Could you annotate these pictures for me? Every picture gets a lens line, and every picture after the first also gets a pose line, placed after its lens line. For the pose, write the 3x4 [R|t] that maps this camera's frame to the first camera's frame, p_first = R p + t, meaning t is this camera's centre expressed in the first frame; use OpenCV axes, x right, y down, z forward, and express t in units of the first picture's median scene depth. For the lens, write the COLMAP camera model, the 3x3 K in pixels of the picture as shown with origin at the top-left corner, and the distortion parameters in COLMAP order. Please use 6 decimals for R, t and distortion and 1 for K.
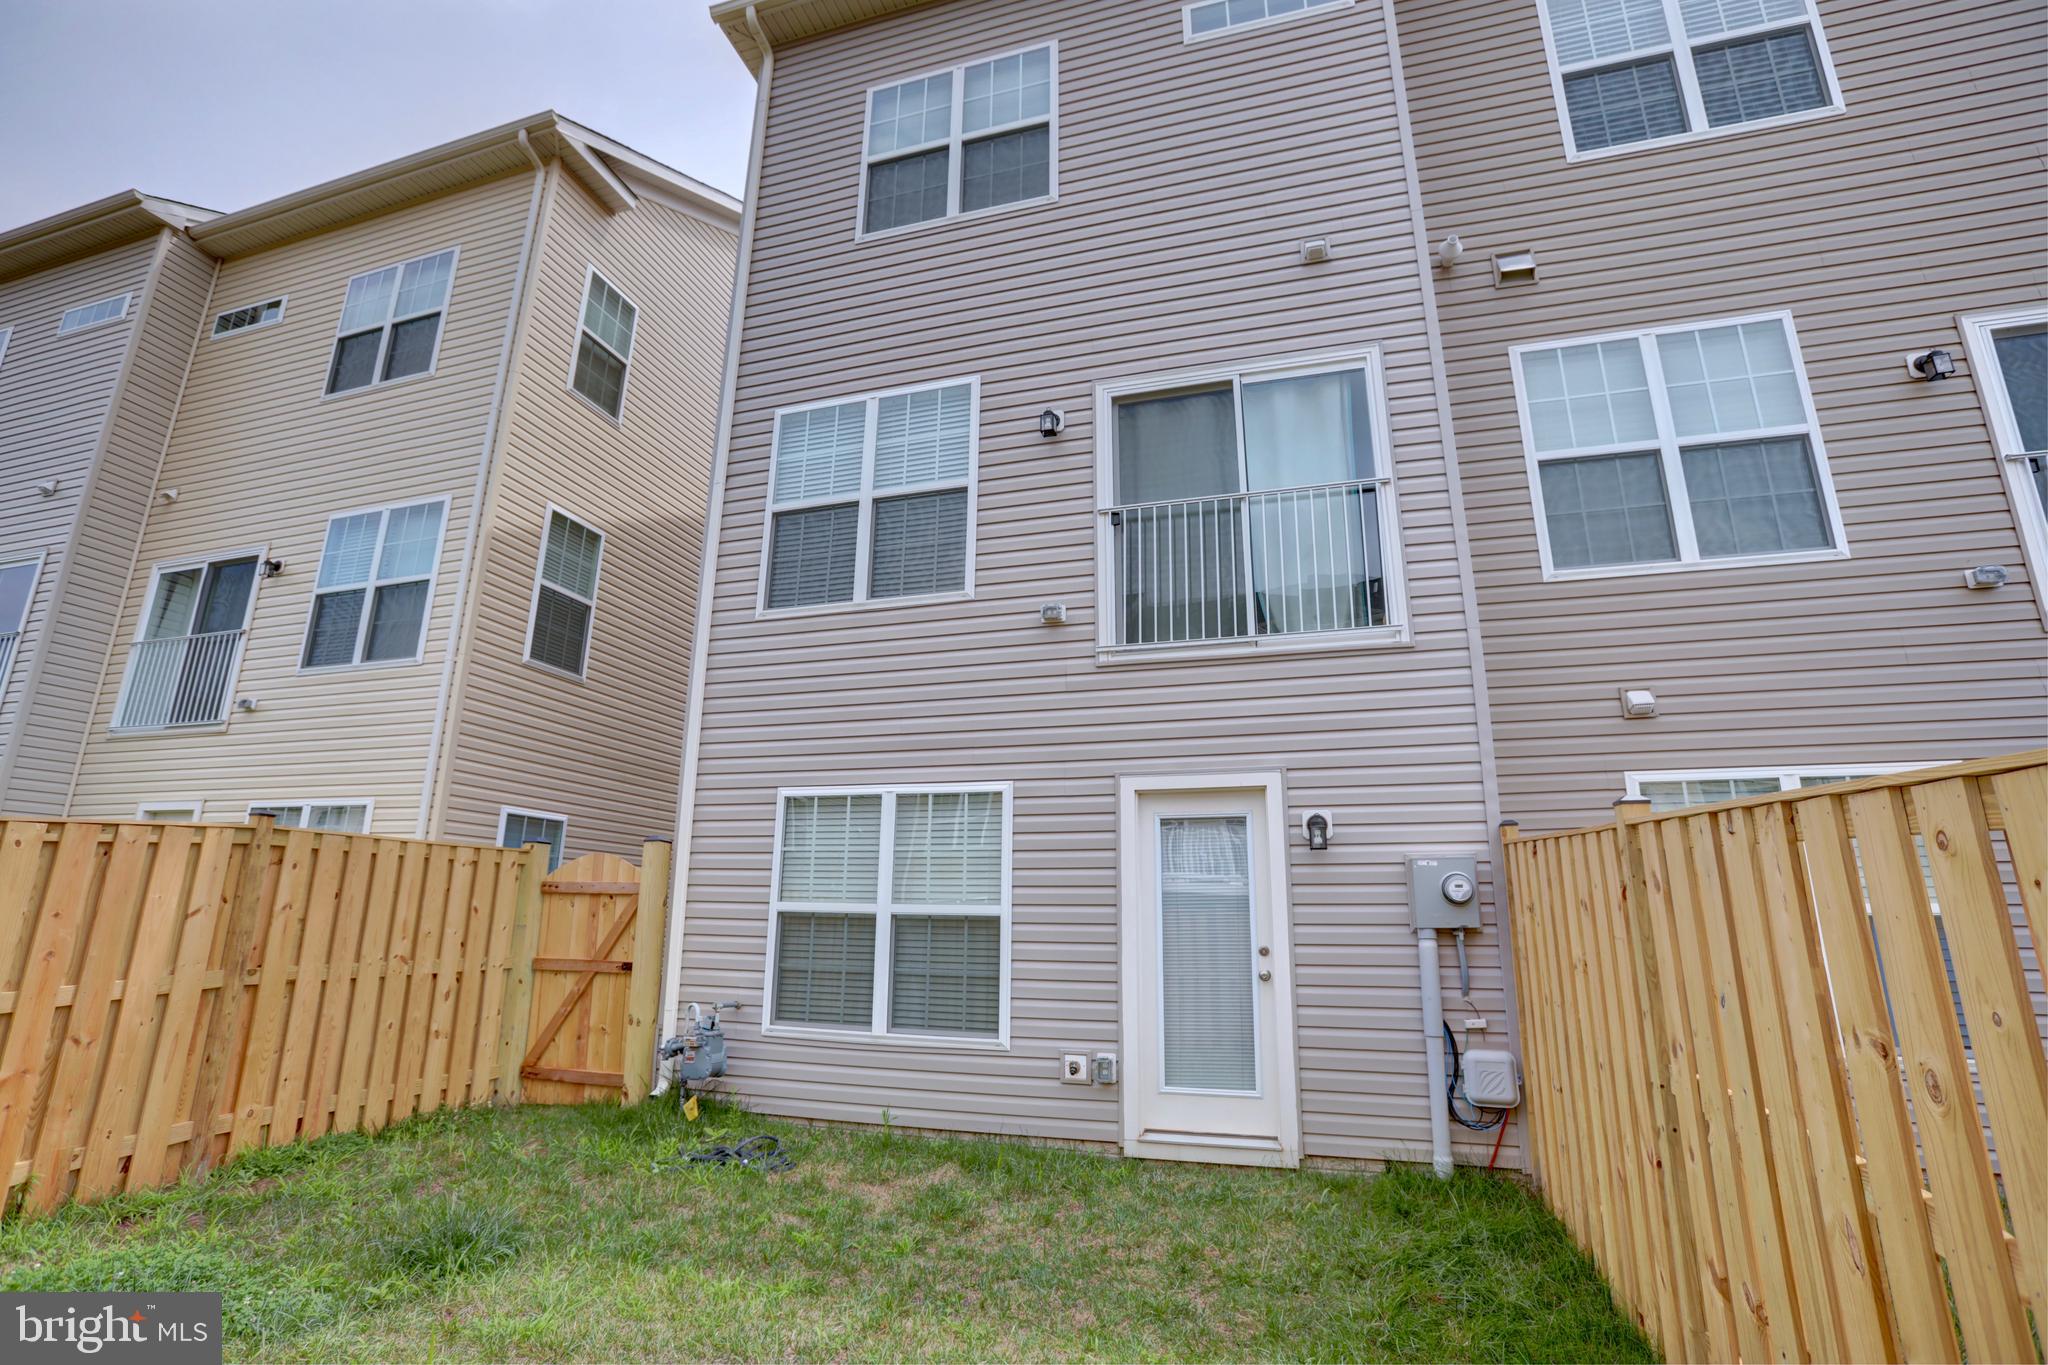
lens RADIAL K [[936.2, 0, 1015.6], [0, 936.2, 677.0], [0, 0, 1]] dist [-0.076996, 0.033866]
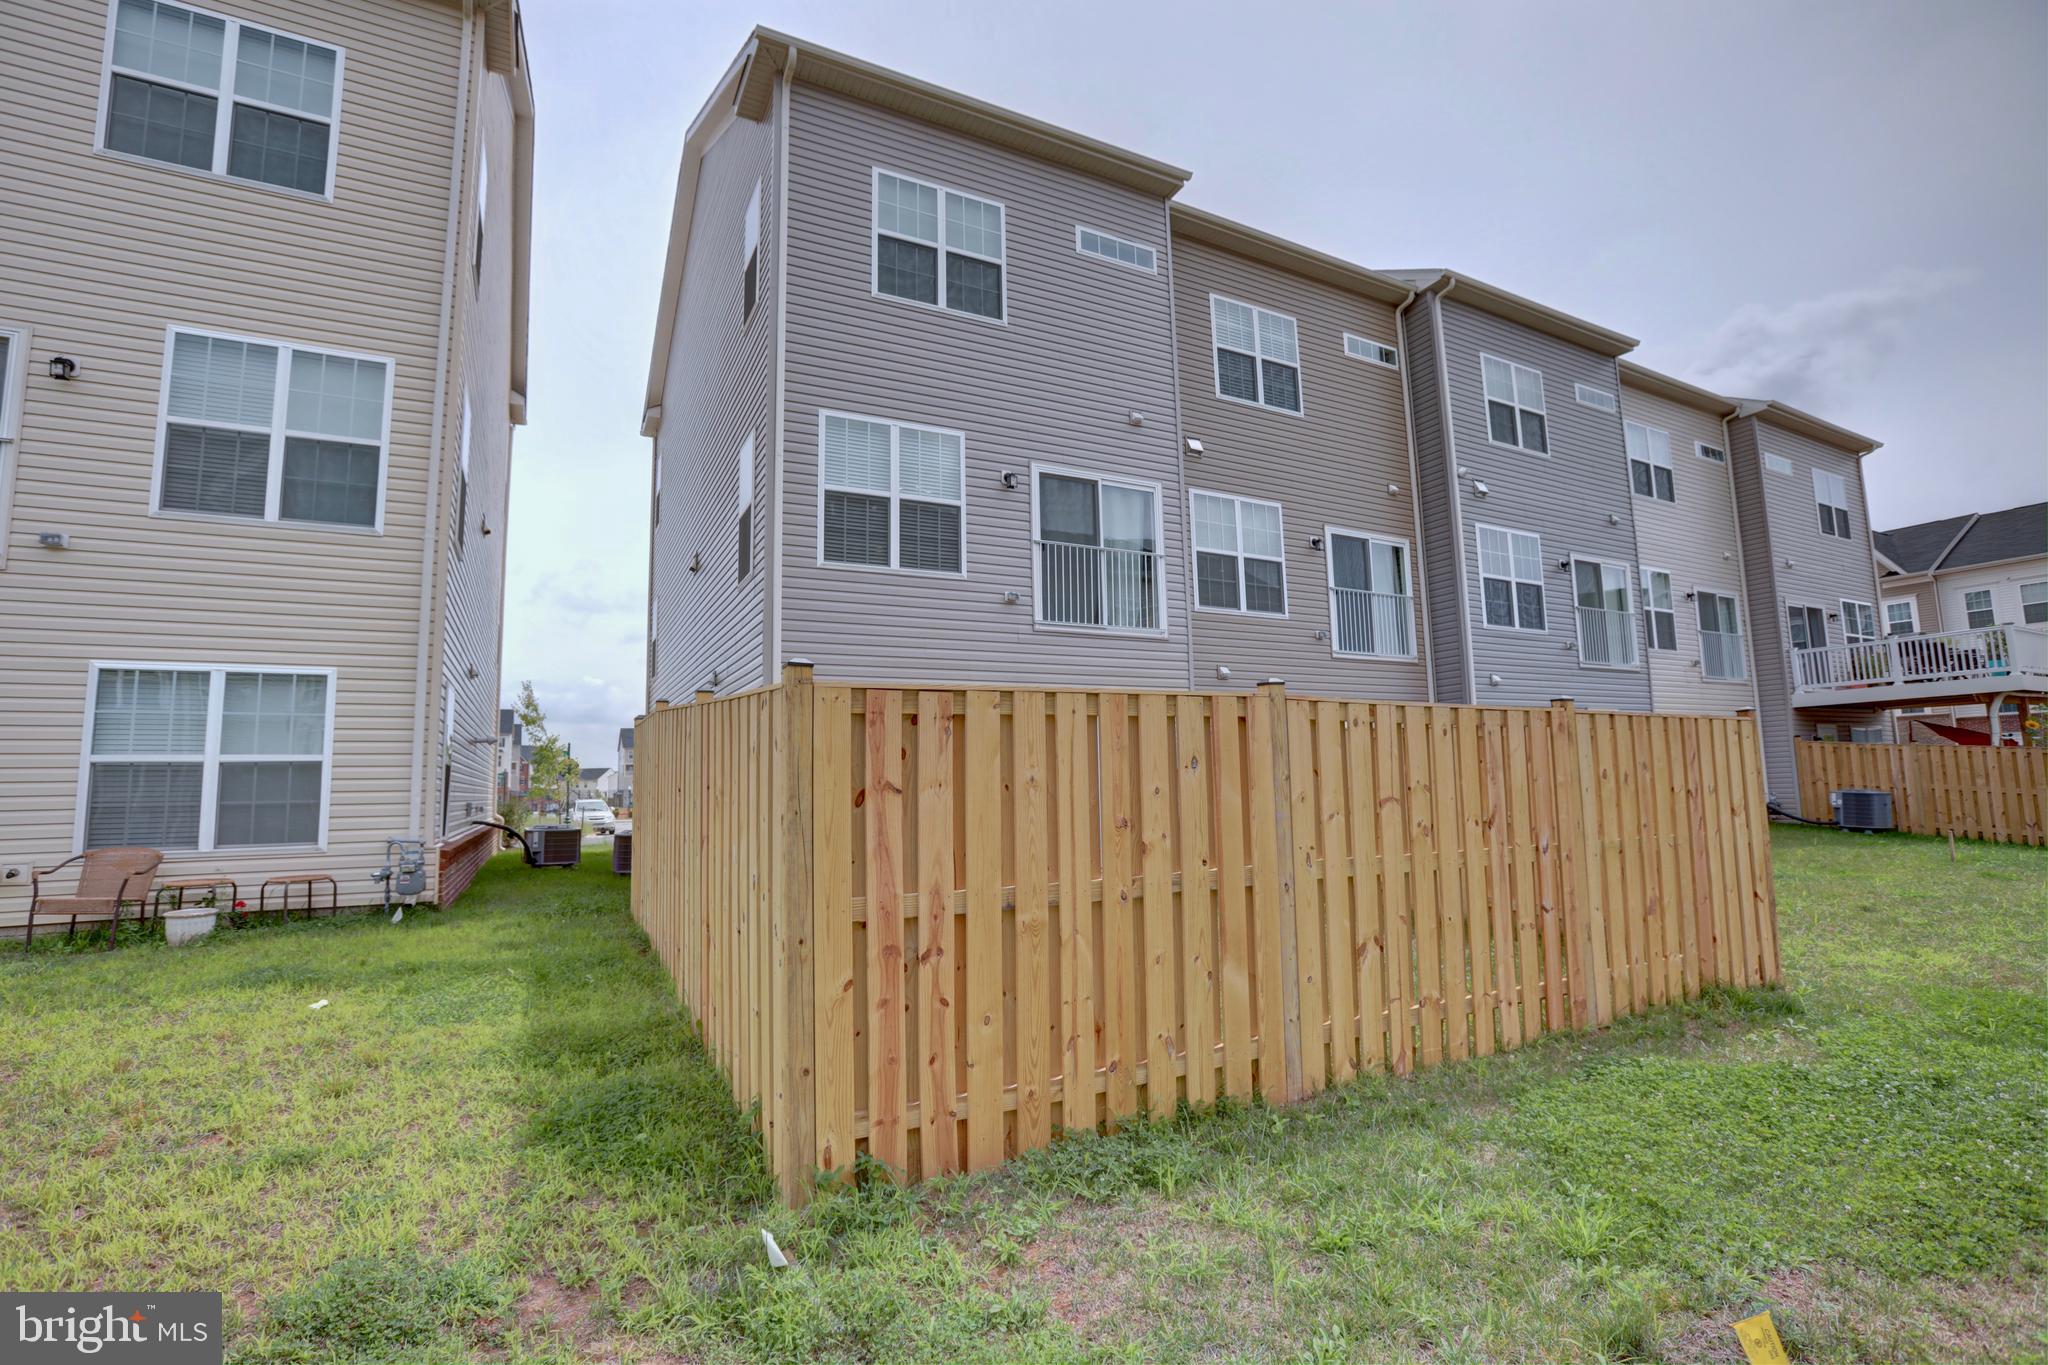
lens RADIAL K [[936.2, 0, 1015.6], [0, 936.2, 677.0], [0, 0, 1]] dist [-0.076996, 0.033866]
pose [[0.719709, 0.053467, 0.692214, -1.107940], [-0.148038, 0.985919, 0.077766, -0.054463], [-0.678310, -0.158443, 0.717490, -0.272288]]
